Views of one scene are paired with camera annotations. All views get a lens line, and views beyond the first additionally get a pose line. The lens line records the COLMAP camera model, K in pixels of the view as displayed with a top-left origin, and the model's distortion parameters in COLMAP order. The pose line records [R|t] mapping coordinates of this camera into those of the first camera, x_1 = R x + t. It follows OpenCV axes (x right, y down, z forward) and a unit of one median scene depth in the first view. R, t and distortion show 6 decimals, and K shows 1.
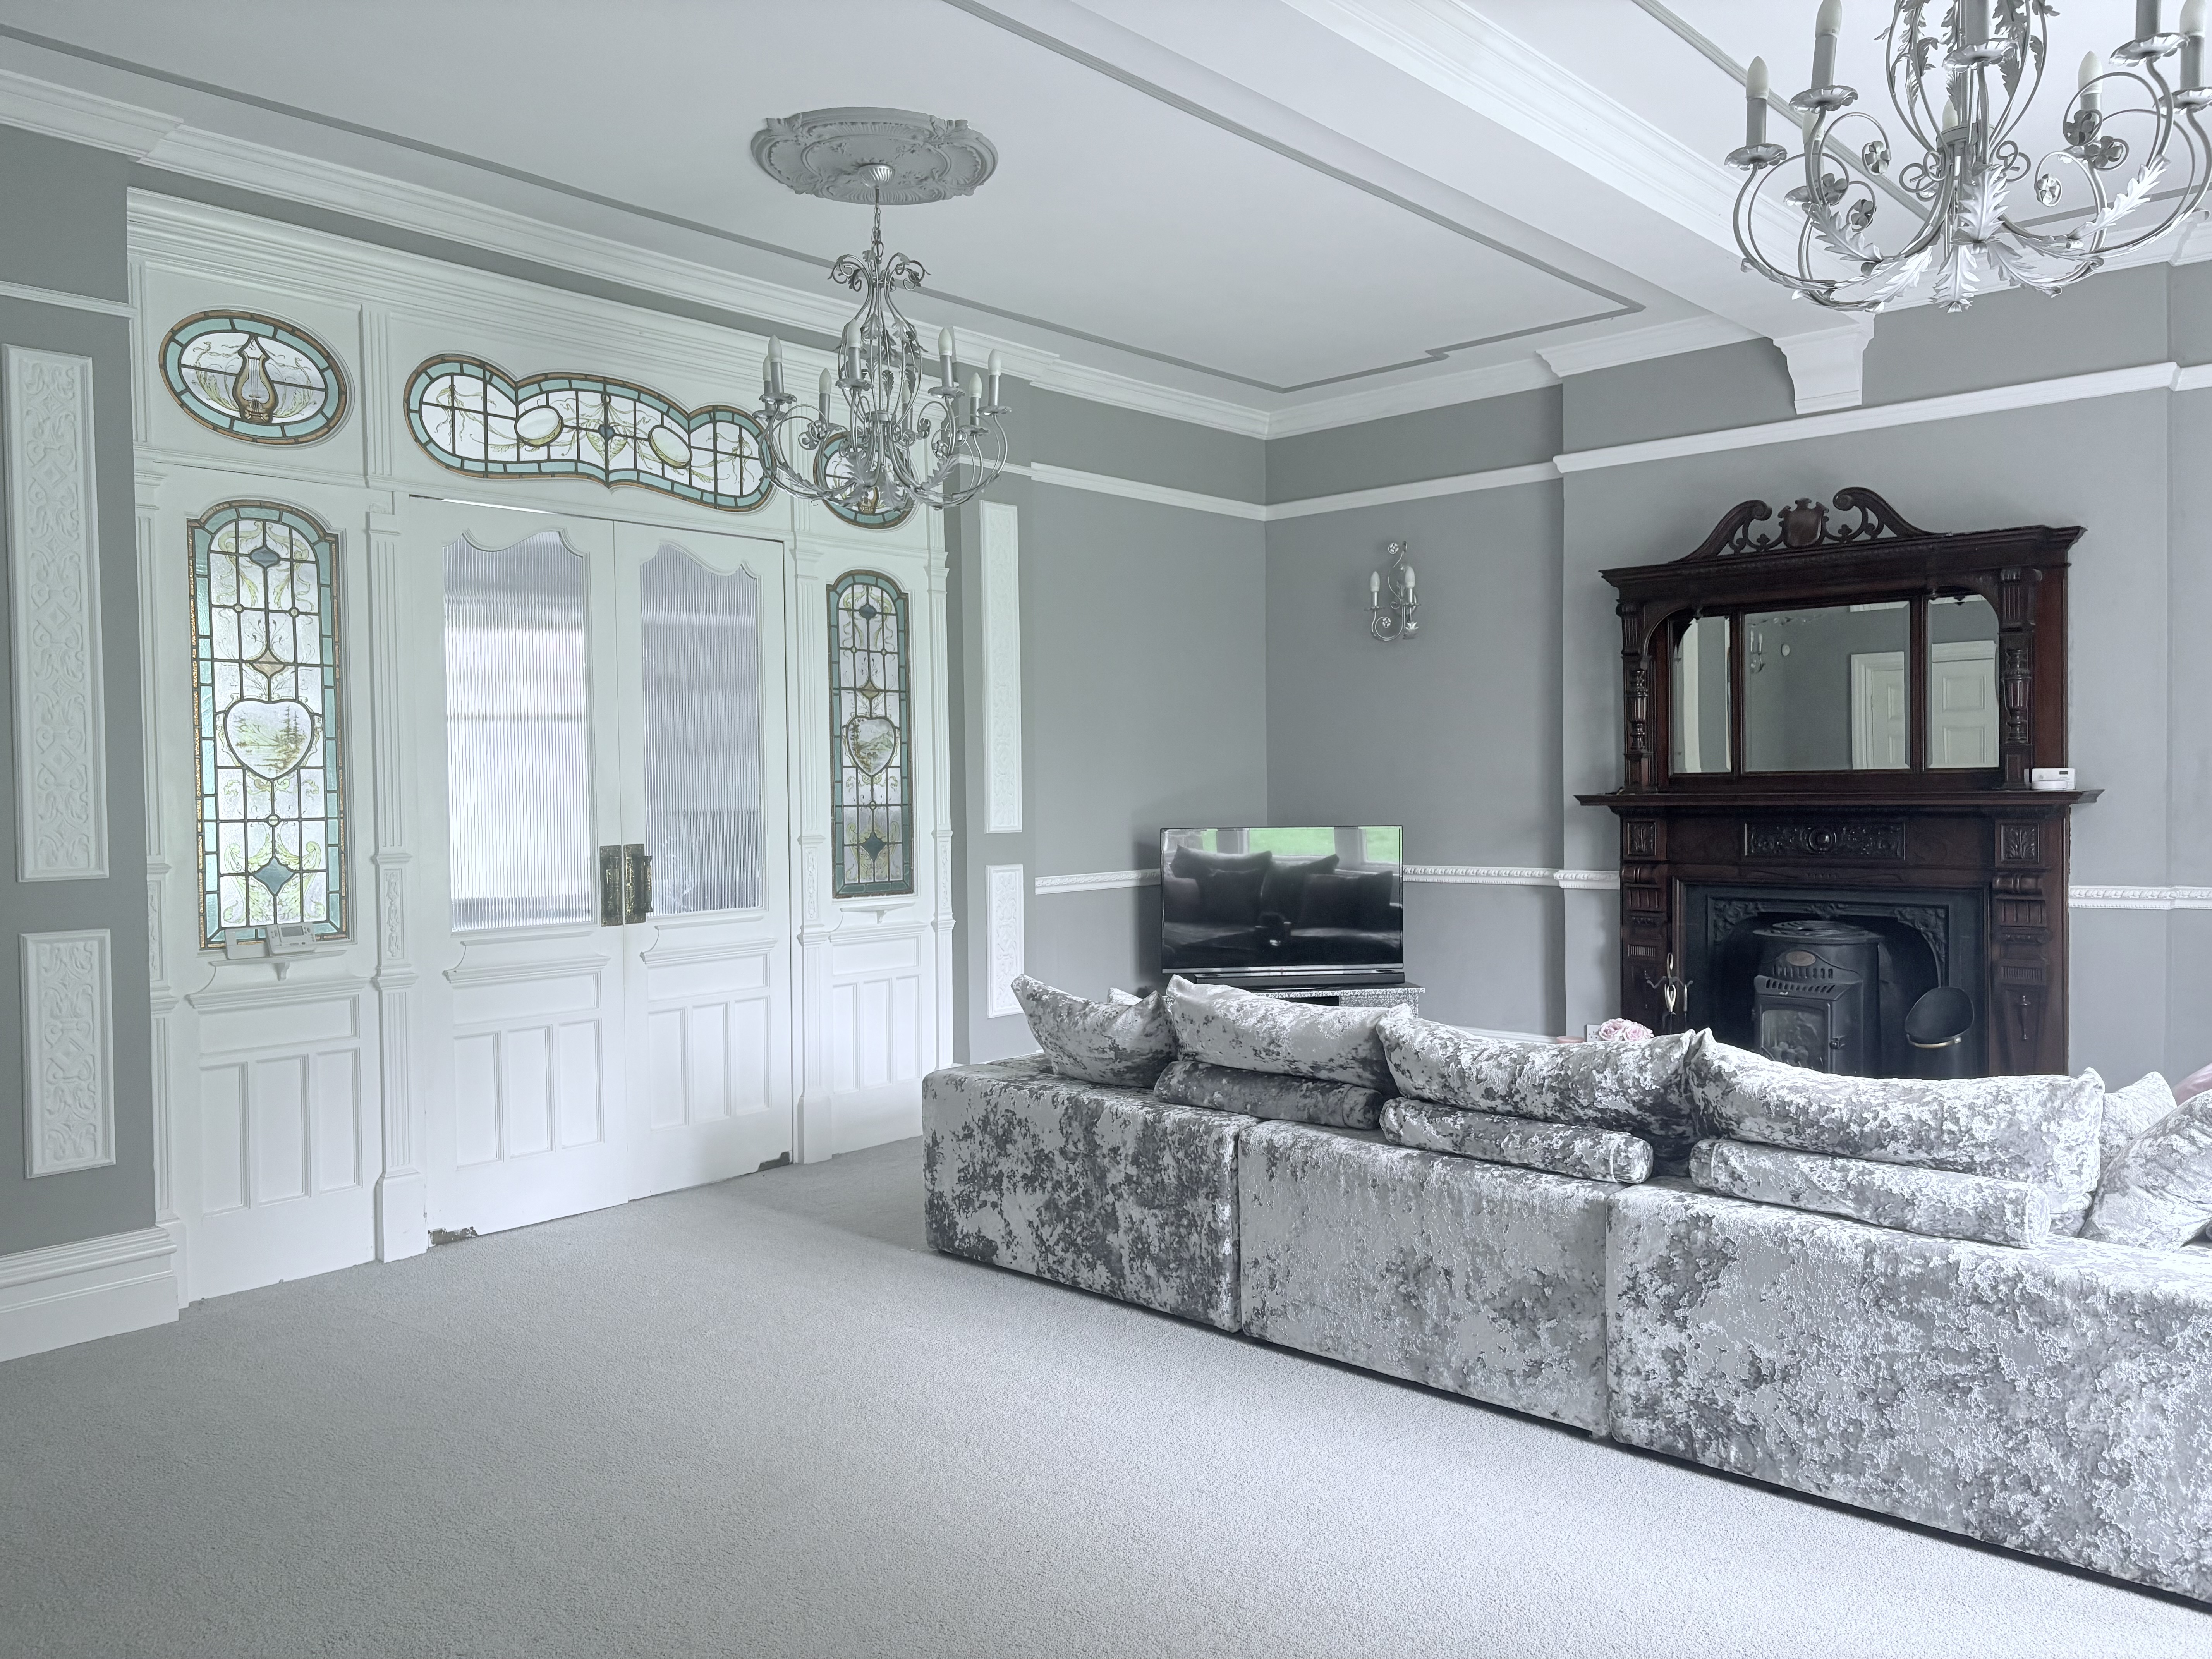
lens RADIAL K [[1611.0, 0, 1008.8], [0, 1611.0, 831.8], [0, 0, 1]] dist [0.003062, -0.000771]
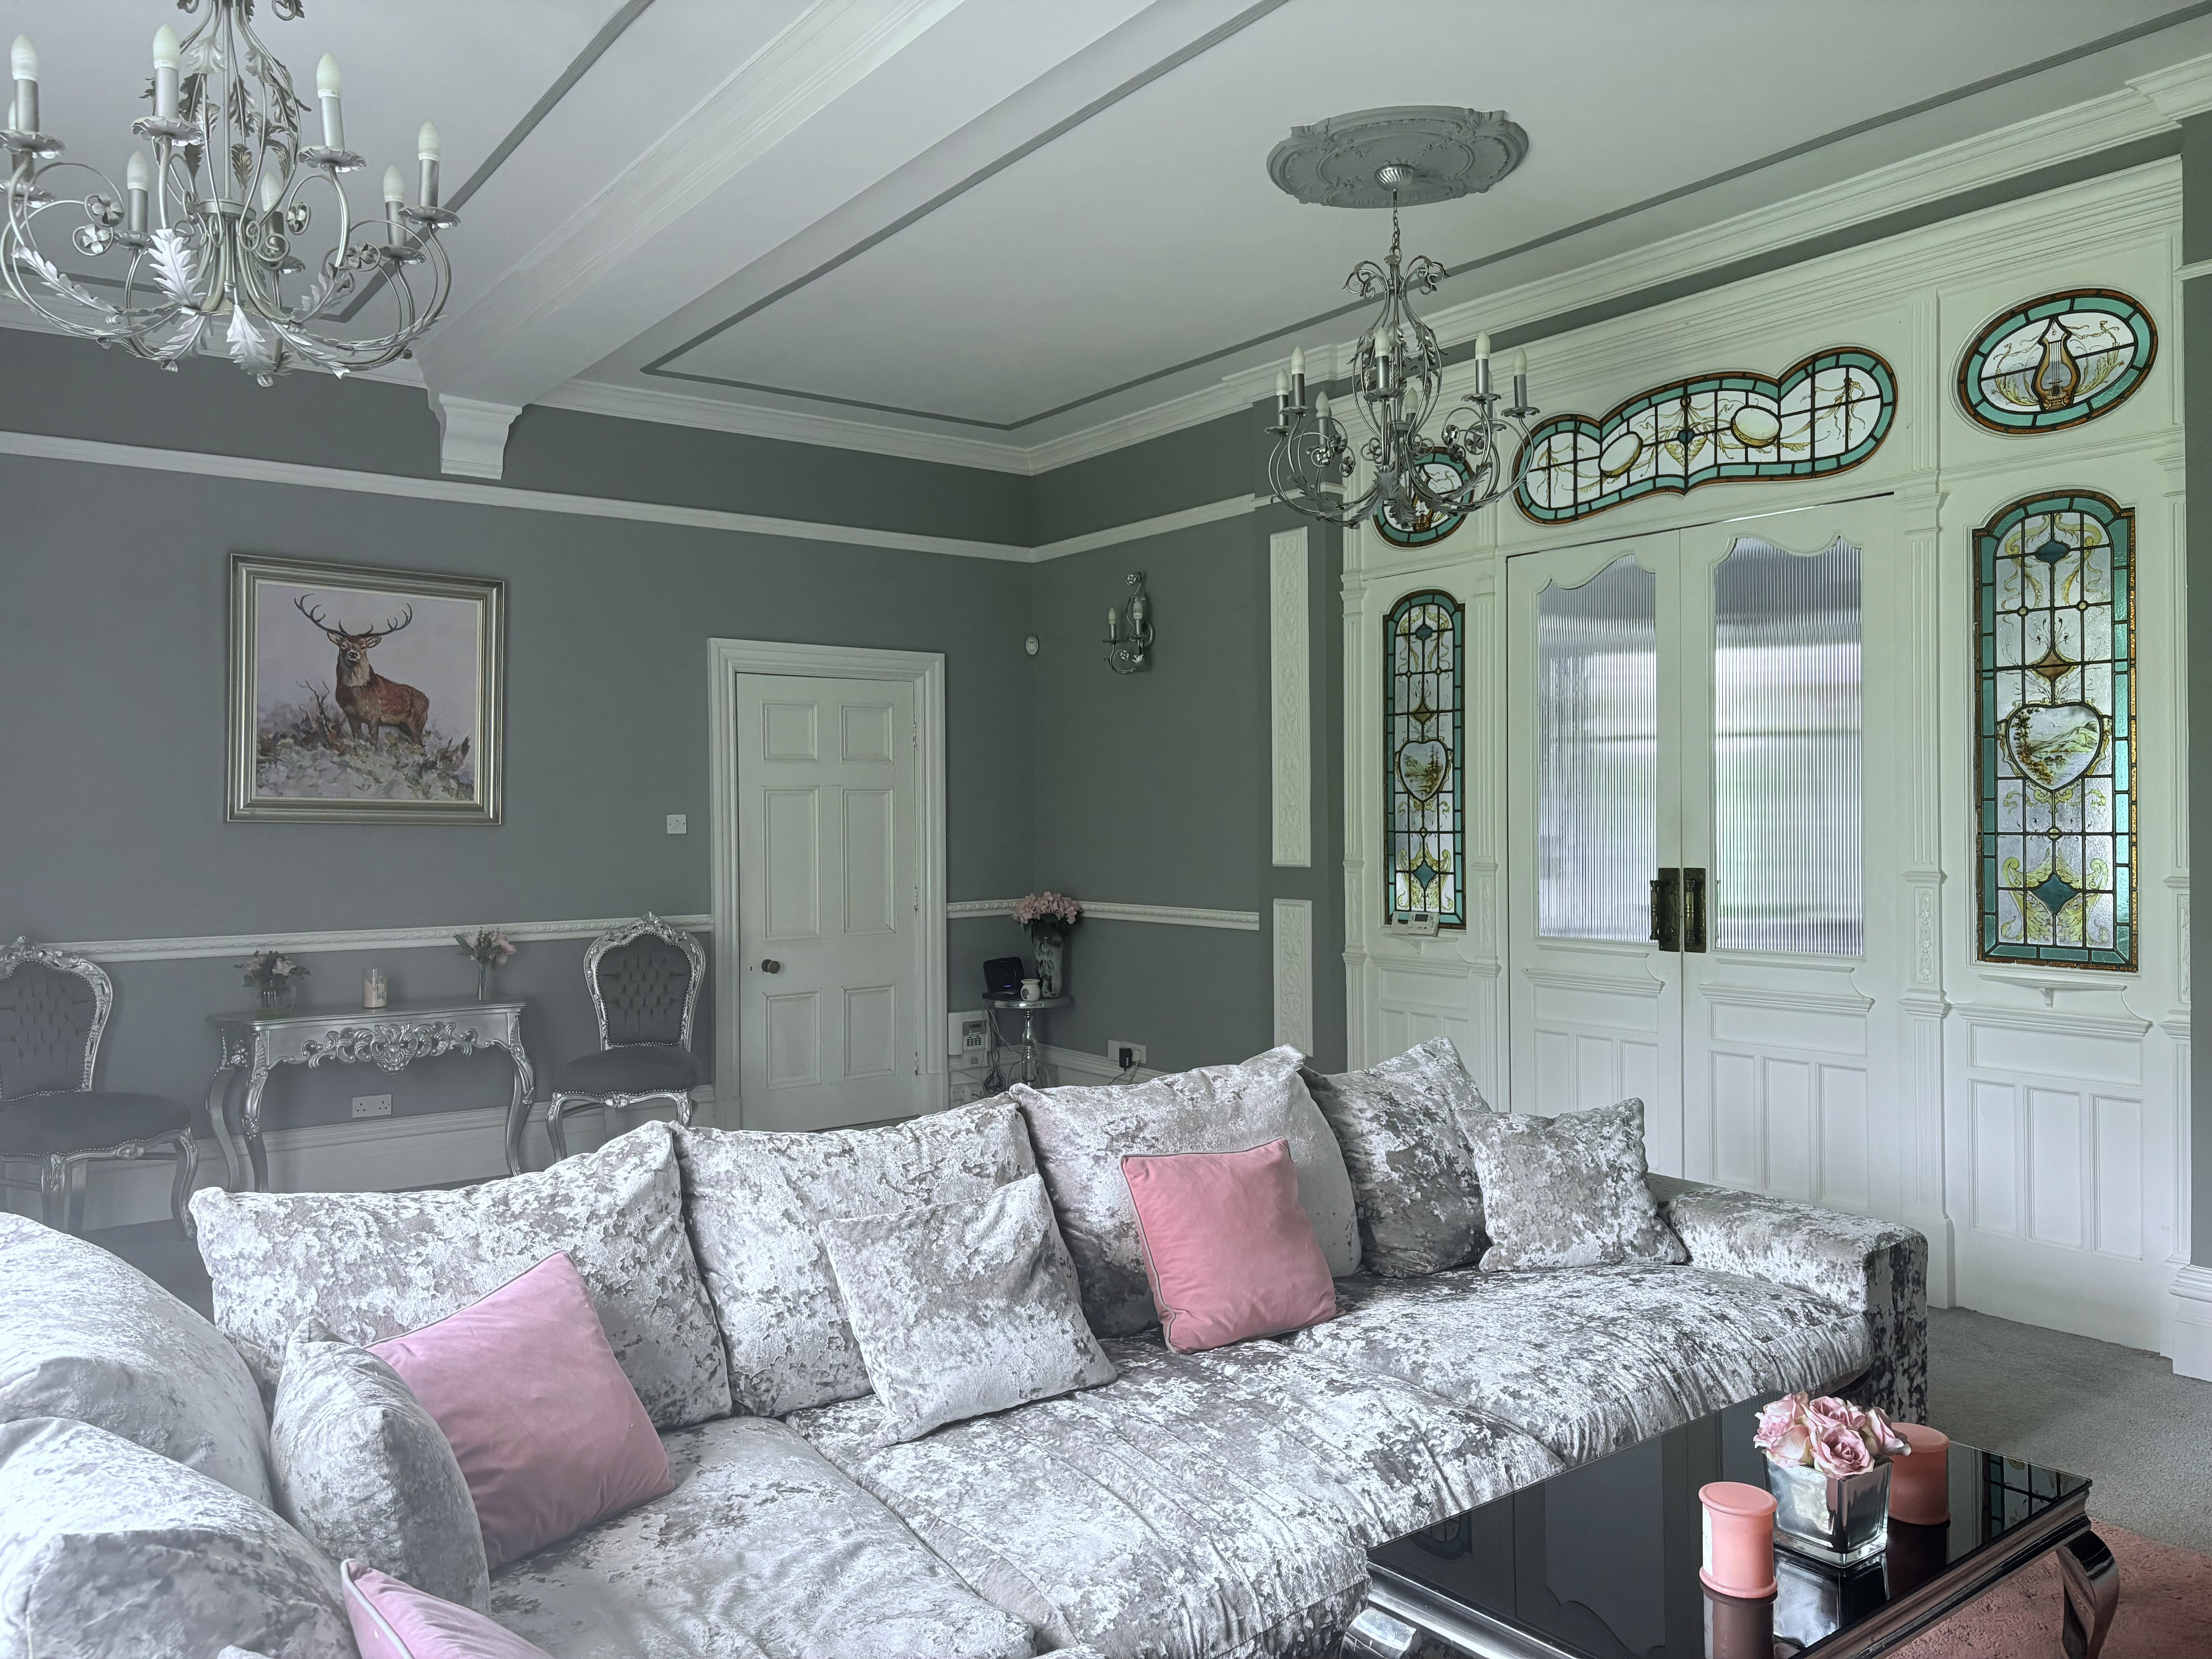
lens RADIAL K [[1611.0, 0, 1008.8], [0, 1611.0, 831.8], [0, 0, 1]] dist [0.003062, -0.000771]
pose [[-0.172131, 0.023409, -0.984796, 0.748325], [-0.015942, 0.999520, 0.026545, -0.030910], [0.984945, 0.020269, -0.171675, 0.751126]]
